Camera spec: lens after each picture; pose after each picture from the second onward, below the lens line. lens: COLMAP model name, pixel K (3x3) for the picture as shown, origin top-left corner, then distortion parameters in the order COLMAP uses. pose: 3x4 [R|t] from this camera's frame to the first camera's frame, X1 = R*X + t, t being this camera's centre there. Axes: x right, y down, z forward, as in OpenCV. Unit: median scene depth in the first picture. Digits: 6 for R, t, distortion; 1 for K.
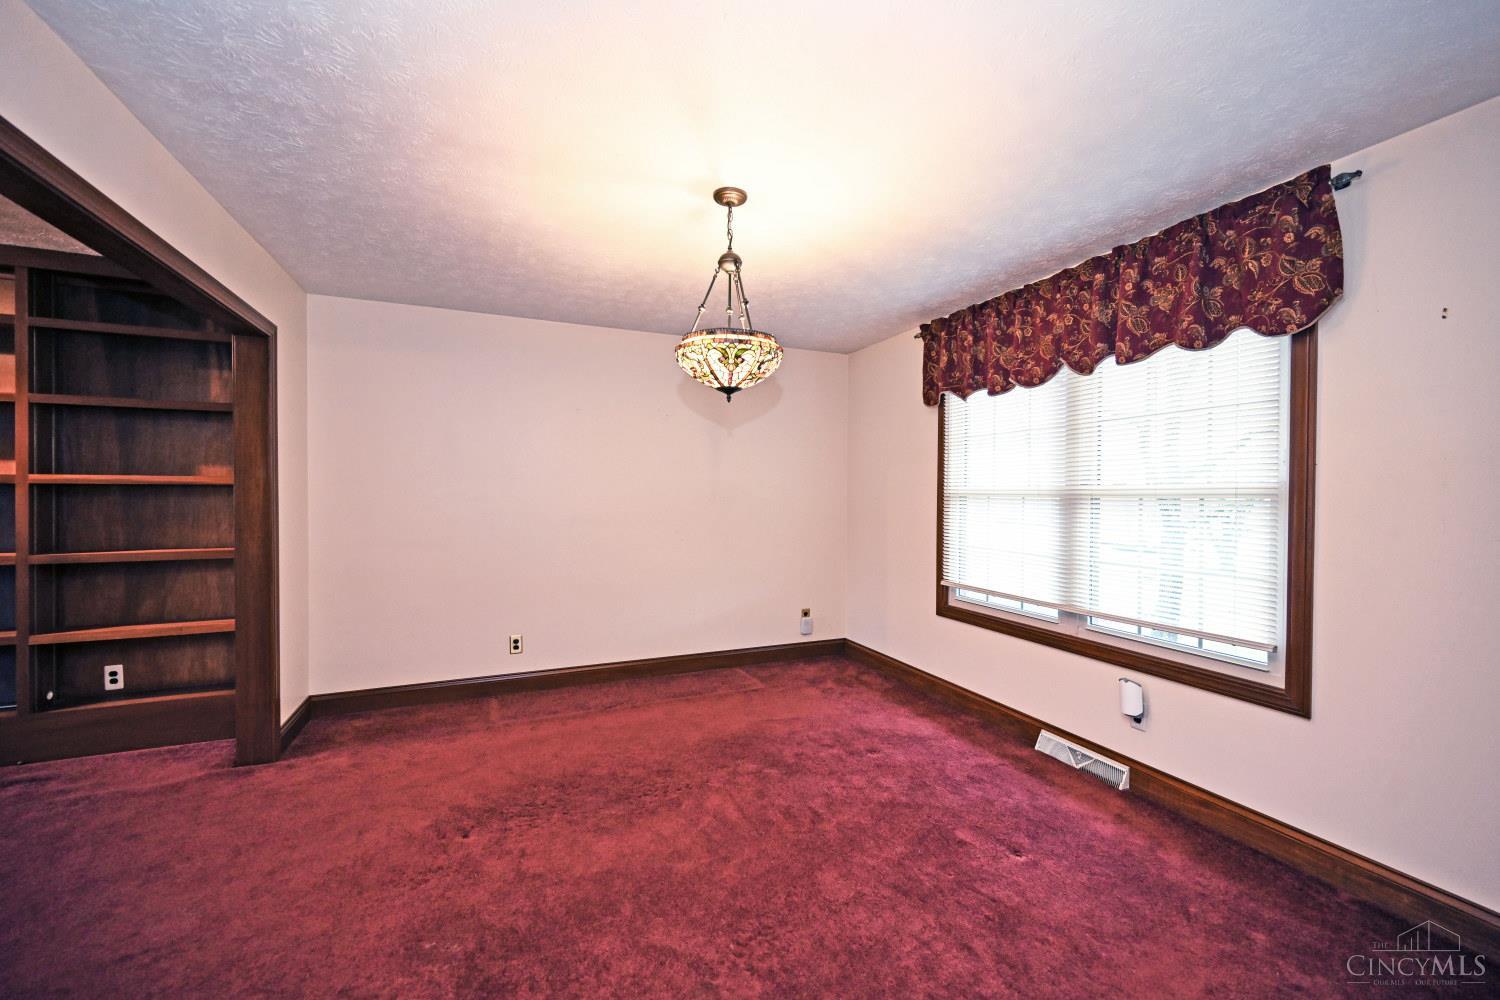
lens RADIAL K [[593.7, 0, 750.0], [0, 593.7, 500.0], [0, 0, 1]] dist [0.000471, -0.000044]
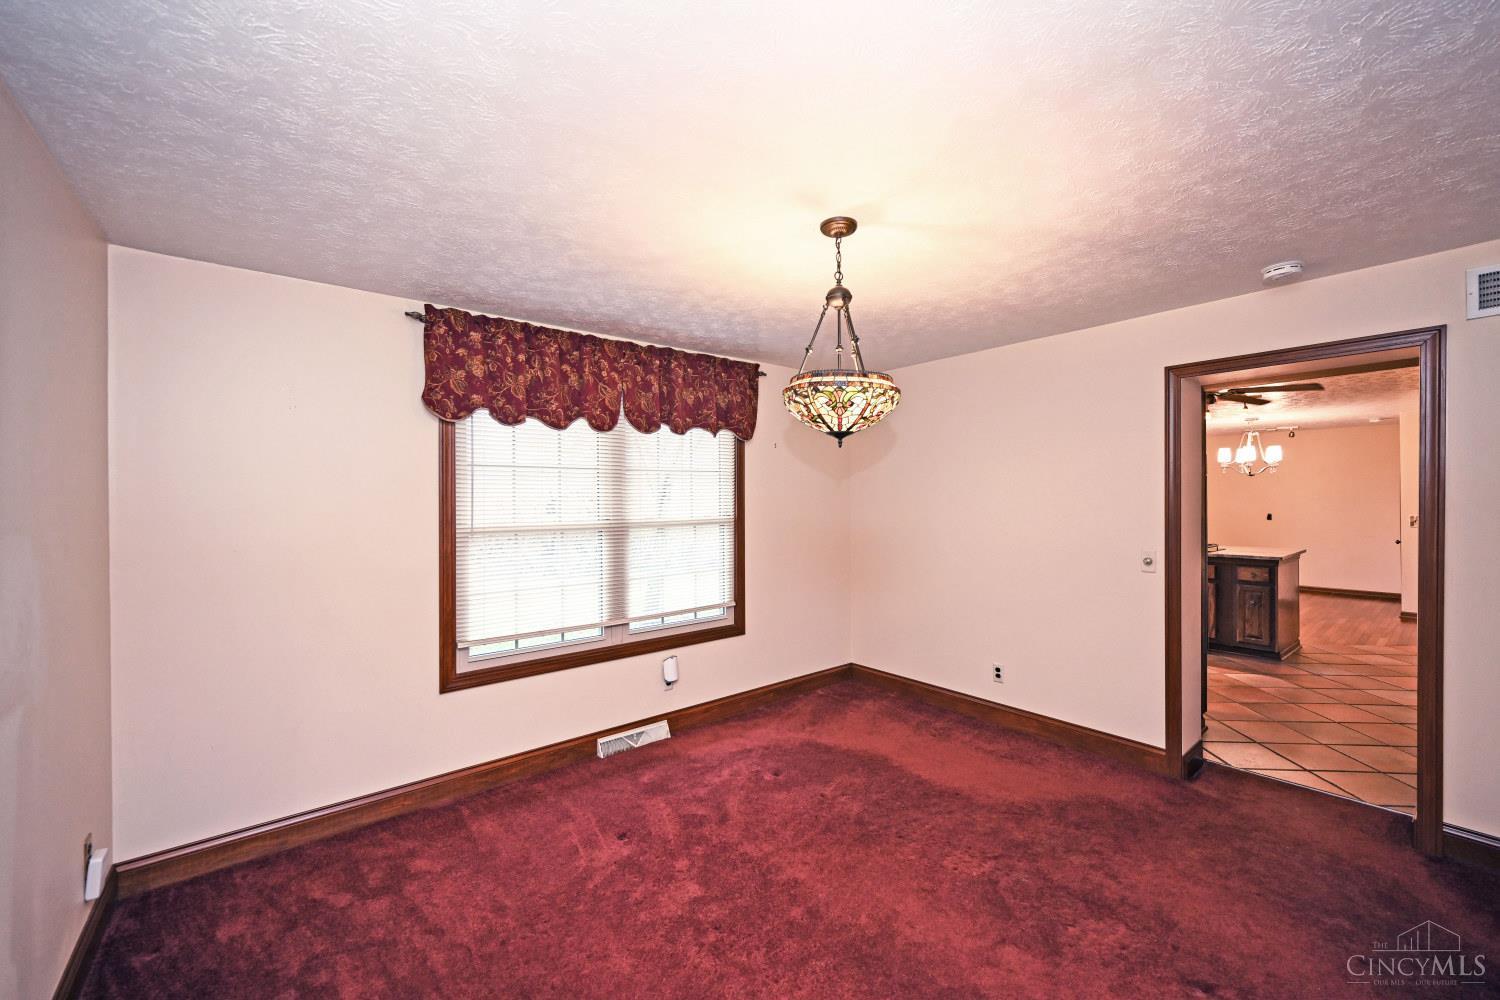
lens RADIAL K [[593.7, 0, 750.0], [0, 593.7, 500.0], [0, 0, 1]] dist [0.000471, -0.000044]
pose [[-0.278272, -0.007606, 0.960472, -0.837183], [0.017011, 0.999773, 0.012846, -0.091410], [-0.960352, 0.019913, -0.278079, 1.314807]]
